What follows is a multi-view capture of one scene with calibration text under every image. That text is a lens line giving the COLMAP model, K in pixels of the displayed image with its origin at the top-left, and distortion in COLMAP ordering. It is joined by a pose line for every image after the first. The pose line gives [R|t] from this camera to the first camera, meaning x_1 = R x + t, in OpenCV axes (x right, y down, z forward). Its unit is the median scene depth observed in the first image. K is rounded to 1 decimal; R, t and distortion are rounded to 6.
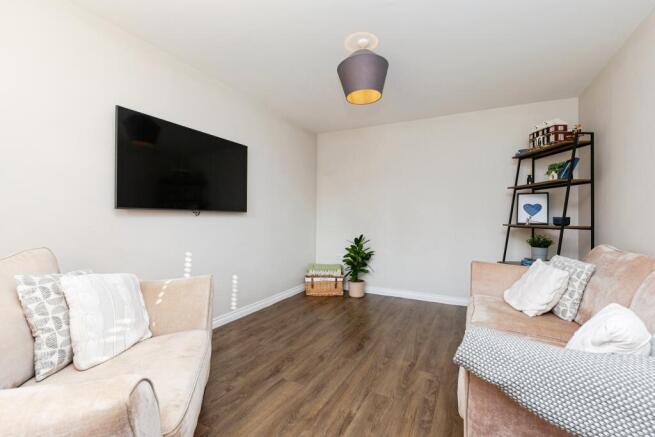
lens RADIAL K [[284.8, 0, 327.6], [0, 284.8, 218.7], [0, 0, 1]] dist [-0.001163, -0.000023]
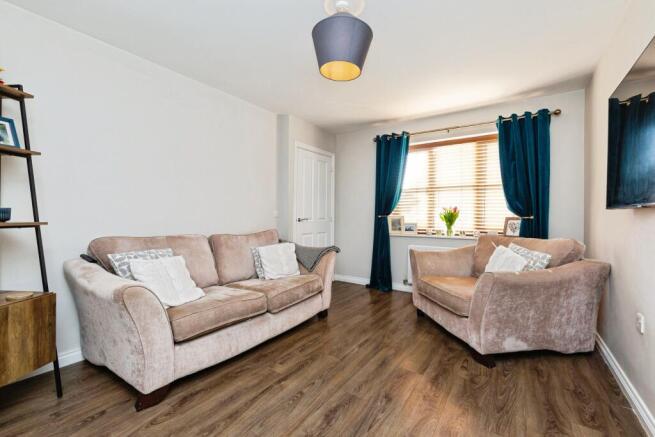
lens RADIAL K [[284.8, 0, 327.5], [0, 284.8, 215.3], [0, 0, 1]] dist [-0.001163, -0.000023]
pose [[-0.992217, -0.020449, 0.122827, 0.060911], [-0.019183, 0.999750, 0.011481, -0.011851], [-0.123031, 0.009036, -0.992362, 1.950428]]
